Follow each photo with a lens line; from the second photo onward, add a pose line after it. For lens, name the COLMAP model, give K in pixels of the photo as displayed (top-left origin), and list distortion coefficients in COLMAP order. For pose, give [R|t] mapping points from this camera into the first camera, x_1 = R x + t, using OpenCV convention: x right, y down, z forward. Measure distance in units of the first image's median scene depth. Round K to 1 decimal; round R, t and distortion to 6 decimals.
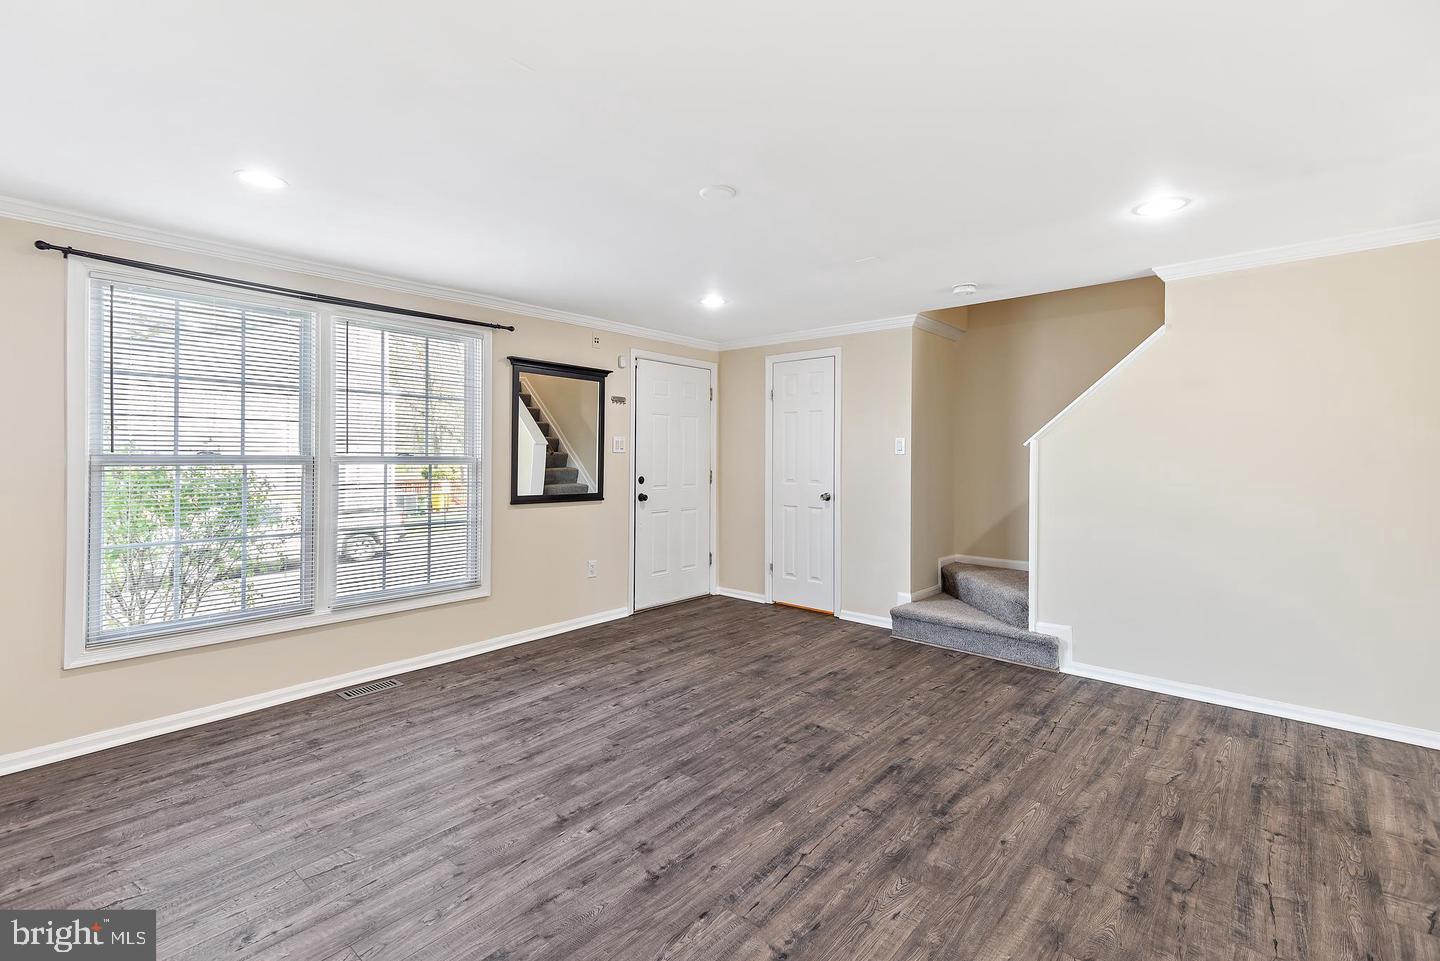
lens RADIAL K [[659.5, 0, 716.9], [0, 659.5, 464.7], [0, 0, 1]] dist [0.067511, -0.017131]
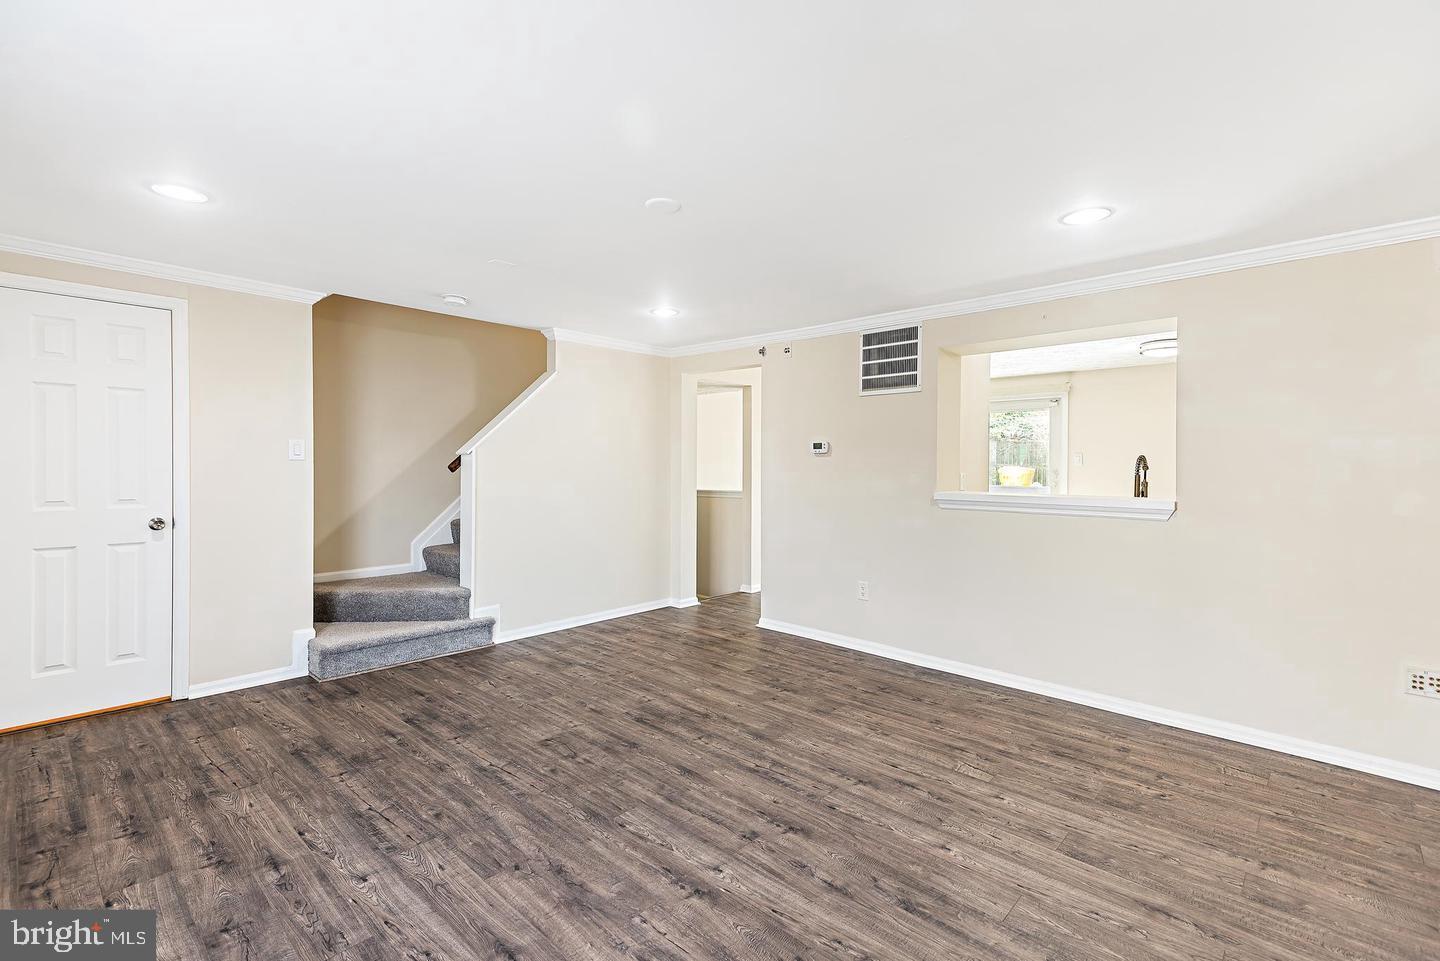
lens RADIAL K [[659.5, 0, 716.9], [0, 659.5, 464.7], [0, 0, 1]] dist [0.067511, -0.017131]
pose [[0.022376, -0.001773, 0.999748, -0.848118], [0.003261, 0.999993, 0.001700, -0.014363], [-0.999744, 0.003222, 0.022382, 0.743766]]
